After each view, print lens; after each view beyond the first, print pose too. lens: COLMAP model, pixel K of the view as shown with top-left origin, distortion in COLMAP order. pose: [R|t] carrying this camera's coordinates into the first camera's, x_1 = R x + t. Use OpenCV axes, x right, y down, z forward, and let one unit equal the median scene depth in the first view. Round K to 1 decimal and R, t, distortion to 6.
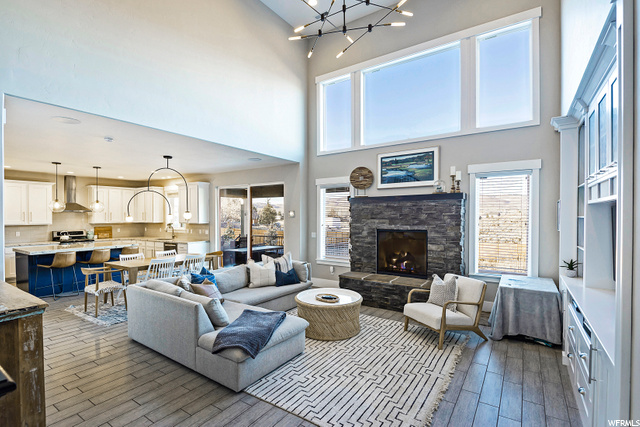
lens RADIAL K [[295.9, 0, 324.9], [0, 295.9, 232.2], [0, 0, 1]] dist [0.036997, -0.030319]
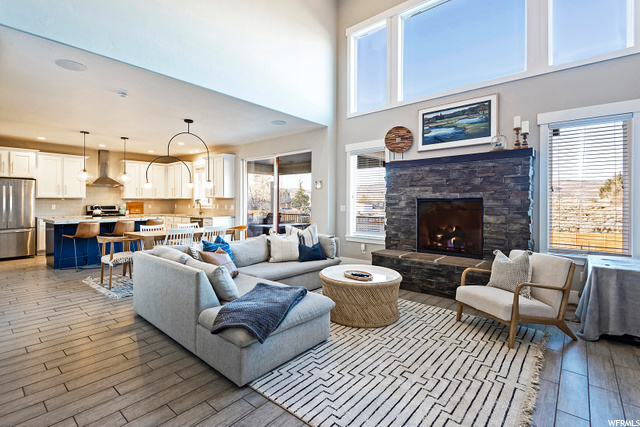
lens RADIAL K [[298.1, 0, 318.0], [0, 298.1, 203.8], [0, 0, 1]] dist [0.040249, -0.018916]
pose [[0.991959, 0.004082, -0.126490, 0.001477], [-0.010323, 0.998759, -0.048727, 0.063065], [0.126134, 0.049641, 0.990770, 0.144833]]
